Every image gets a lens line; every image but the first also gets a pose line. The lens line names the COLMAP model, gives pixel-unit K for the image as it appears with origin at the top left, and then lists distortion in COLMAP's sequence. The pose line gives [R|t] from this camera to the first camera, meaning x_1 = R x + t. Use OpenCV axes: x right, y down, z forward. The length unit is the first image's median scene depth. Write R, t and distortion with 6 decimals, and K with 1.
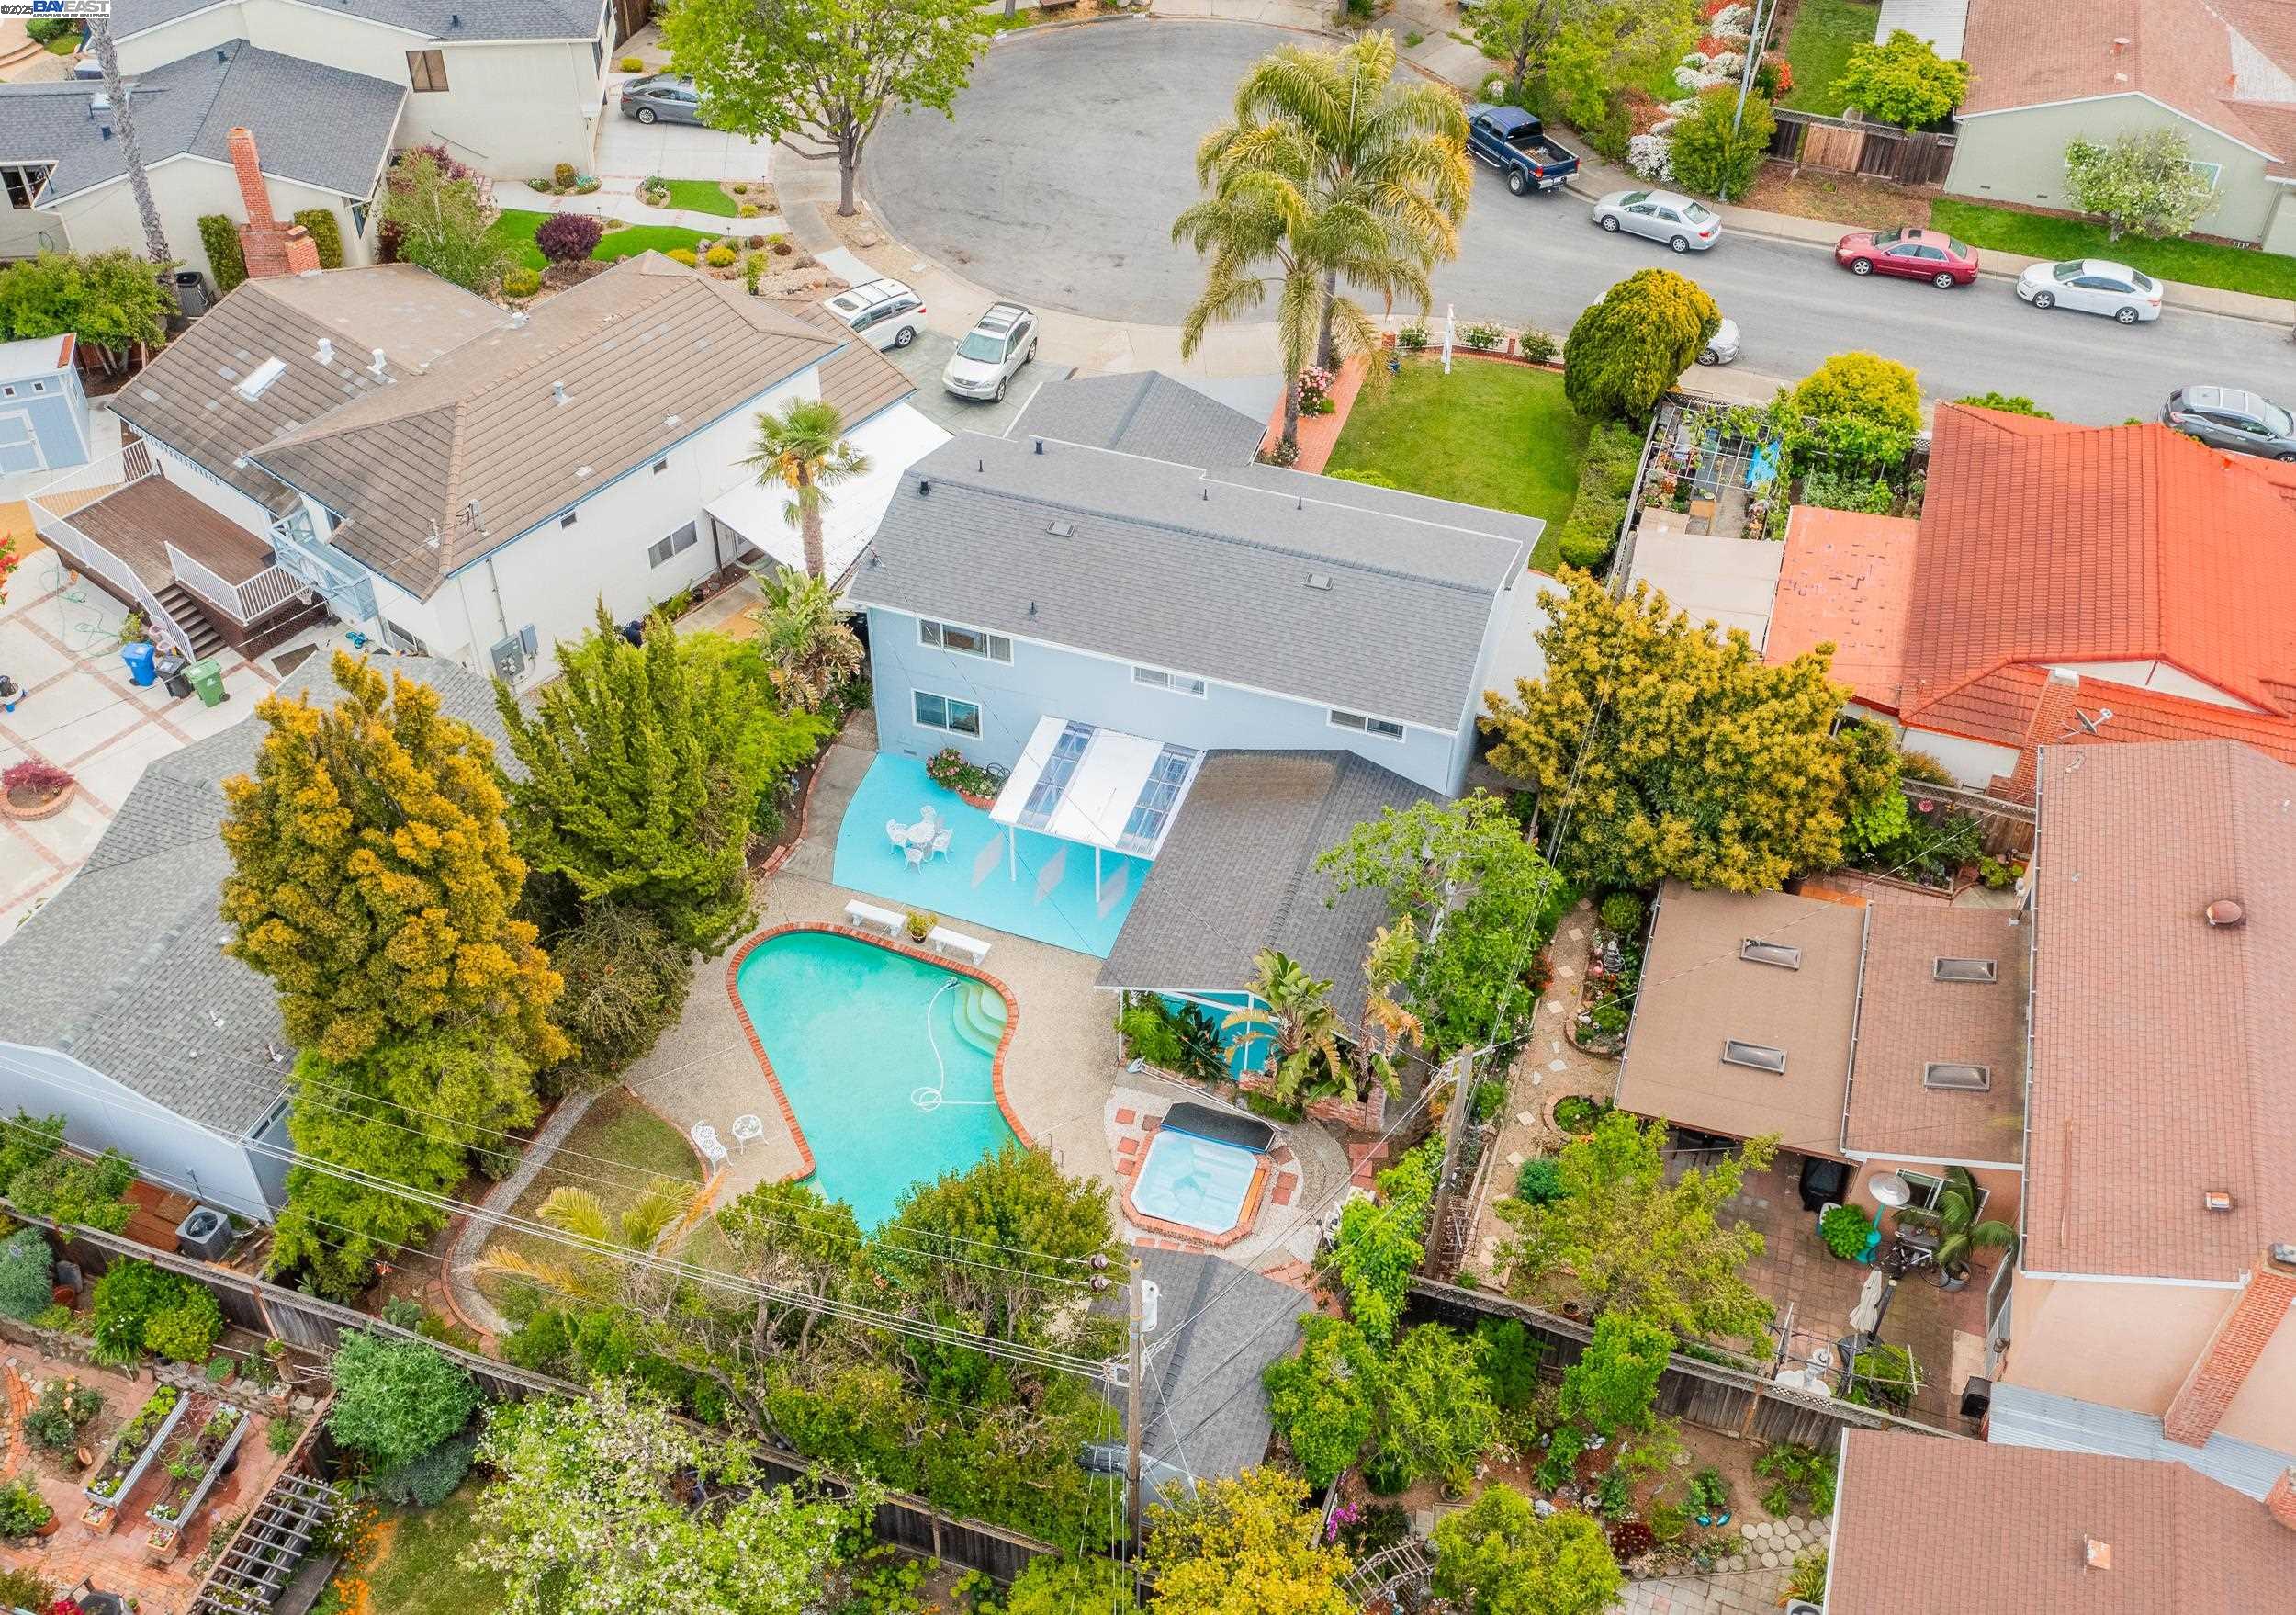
lens RADIAL K [[2038.9, 0, 1137.4], [0, 2038.9, 816.3], [0, 0, 1]] dist [-0.015599, 0.005314]
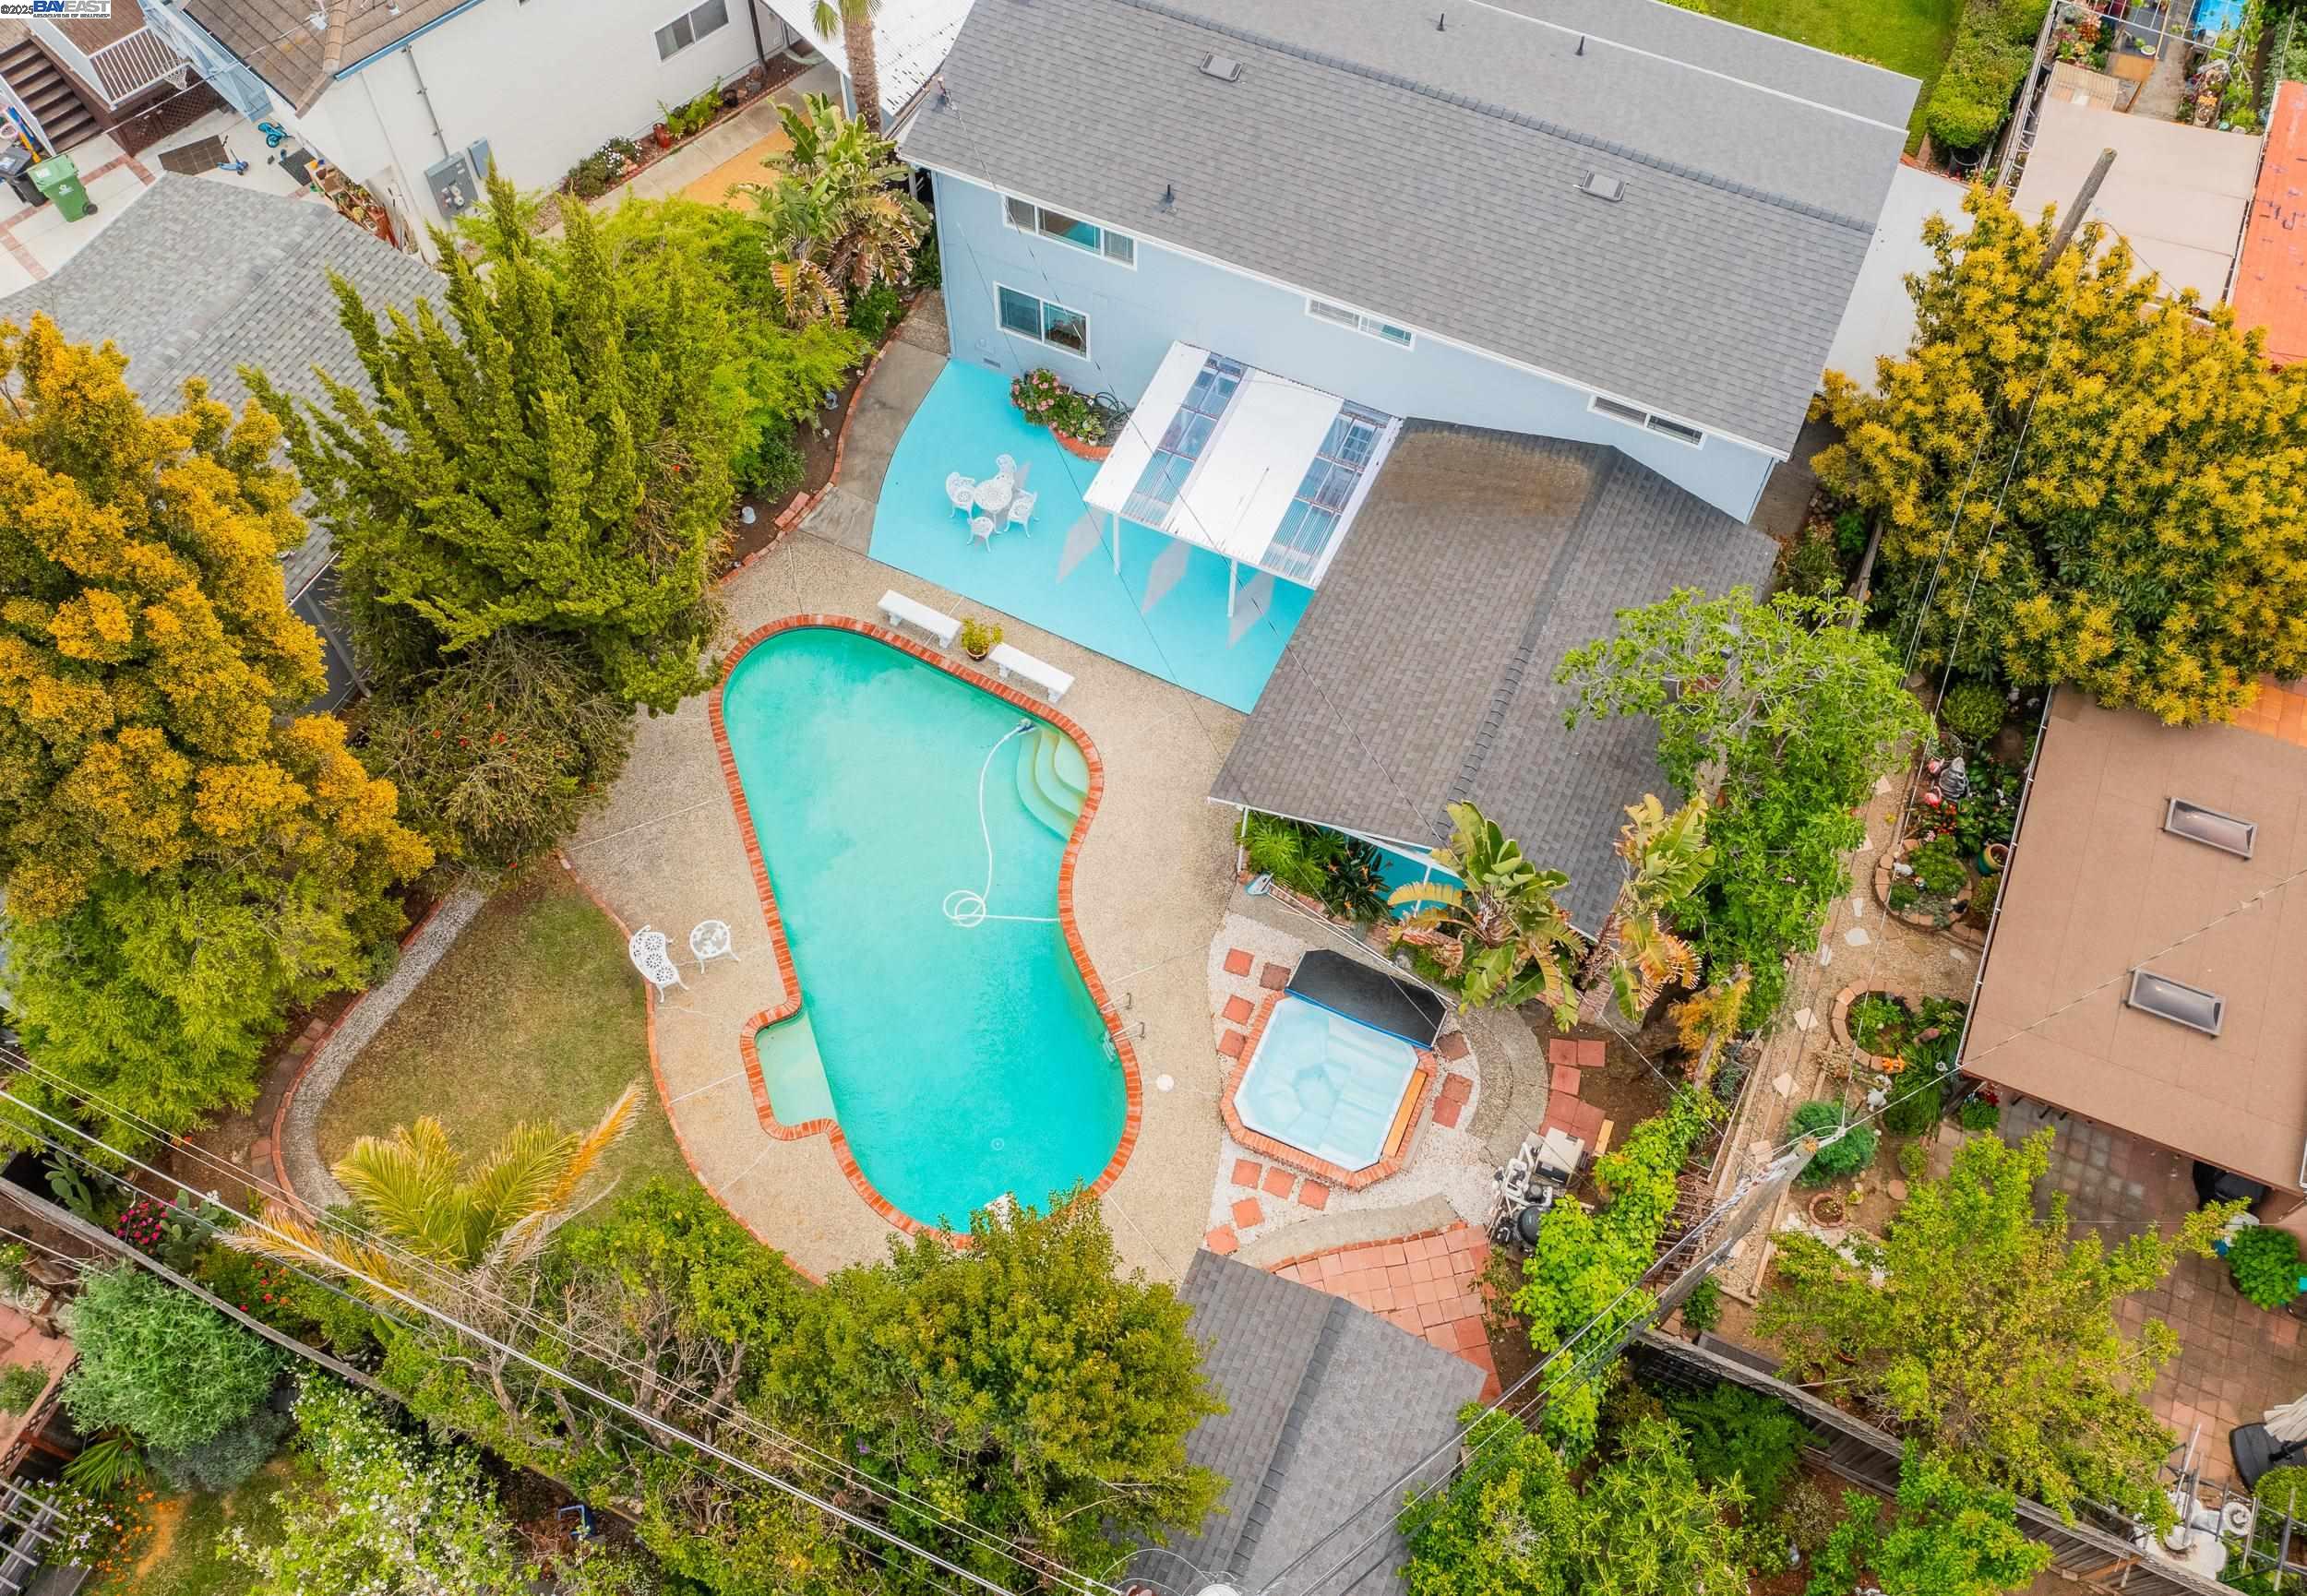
lens RADIAL K [[1967.8, 0, 1153.2], [0, 1967.8, 776.0], [0, 0, 1]] dist [-0.018203, 0.003130]
pose [[0.994445, 0.090825, -0.053198, -0.004650], [-0.073686, 0.961615, 0.264324, -0.091149], [0.075163, -0.258935, 0.962966, 0.337243]]
